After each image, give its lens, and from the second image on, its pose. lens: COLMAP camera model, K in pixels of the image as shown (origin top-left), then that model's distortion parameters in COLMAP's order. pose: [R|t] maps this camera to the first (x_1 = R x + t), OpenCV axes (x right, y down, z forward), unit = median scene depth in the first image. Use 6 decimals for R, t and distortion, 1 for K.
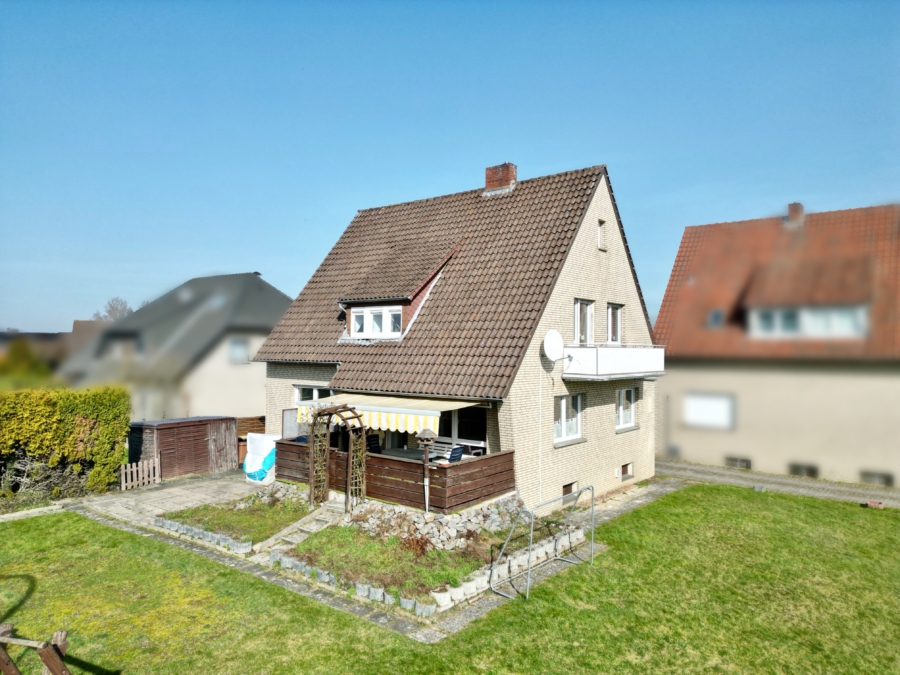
lens RADIAL K [[632.1, 0, 450.0], [0, 632.1, 337.5], [0, 0, 1]] dist [0.107399, -0.093692]
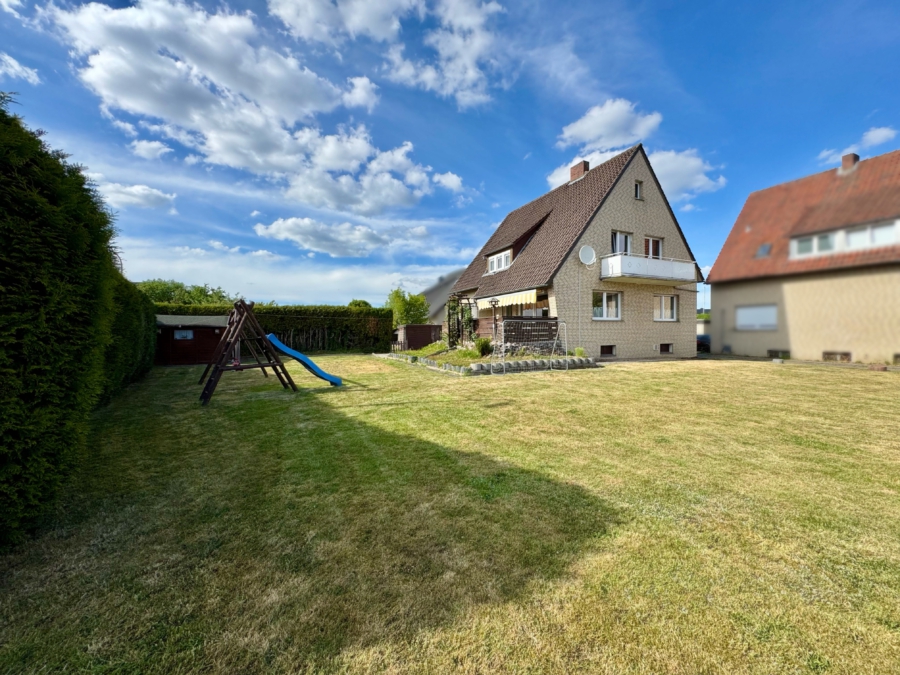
lens RADIAL K [[360.3, 0, 450.0], [0, 360.3, 337.5], [0, 0, 1]] dist [-0.000082, 0.000004]
pose [[0.891178, -0.008781, -0.453568, 0.228943], [0.025243, 0.999223, 0.030253, 0.159426], [0.452950, -0.038410, 0.890708, 0.013978]]
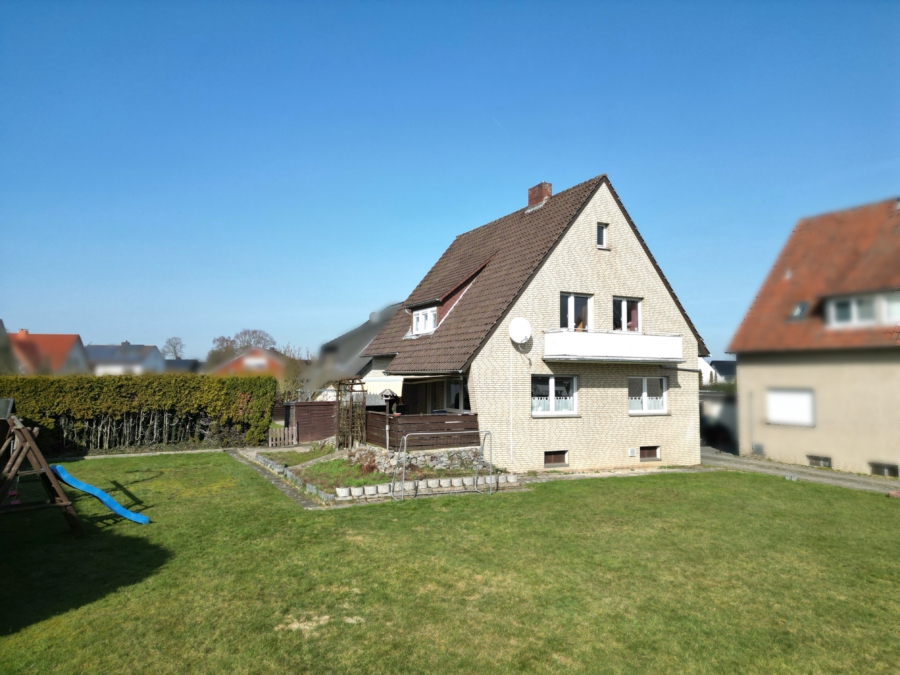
lens RADIAL K [[632.1, 0, 450.0], [0, 632.1, 337.5], [0, 0, 1]] dist [0.107399, -0.093692]
pose [[0.910193, -0.029209, -0.413153, 0.463708], [0.009127, 0.998682, -0.050499, 0.074547], [0.414084, 0.042193, 0.909260, -0.129353]]
